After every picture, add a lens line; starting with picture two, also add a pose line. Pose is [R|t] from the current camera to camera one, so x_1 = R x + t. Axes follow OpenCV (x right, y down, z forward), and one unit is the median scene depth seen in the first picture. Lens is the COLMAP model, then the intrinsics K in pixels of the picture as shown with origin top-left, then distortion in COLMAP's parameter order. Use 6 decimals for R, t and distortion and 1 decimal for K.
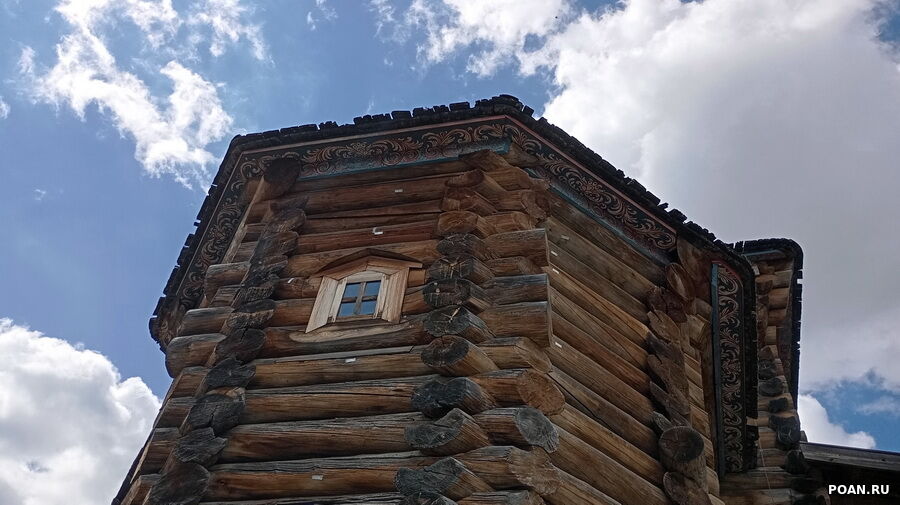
lens RADIAL K [[762.6, 0, 445.7], [0, 762.6, 254.3], [0, 0, 1]] dist [0.068802, -0.095403]
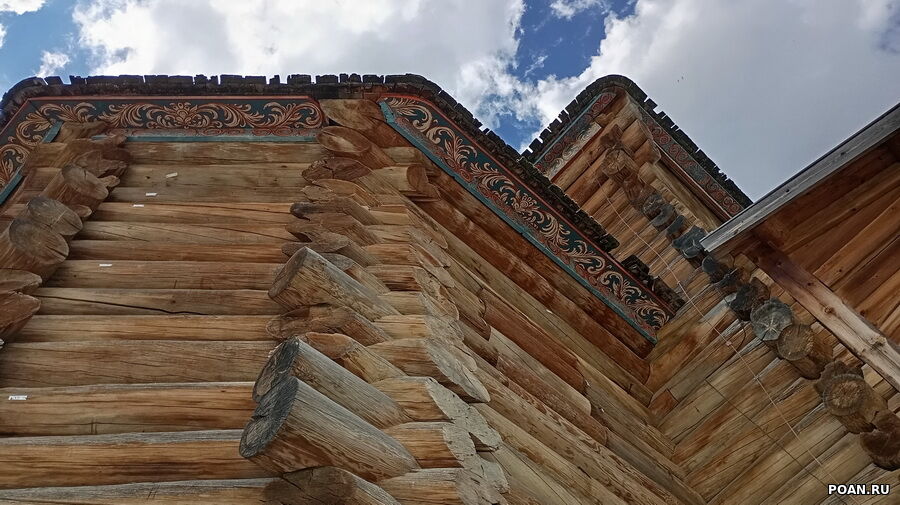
lens RADIAL K [[762.6, 0, 453.9], [0, 762.6, 252.2], [0, 0, 1]] dist [0.068802, -0.095403]
pose [[0.812861, -0.580198, -0.051246, 0.368156], [0.554959, 0.798196, -0.234316, 0.370753], [0.176854, 0.162027, 0.970809, 0.272575]]
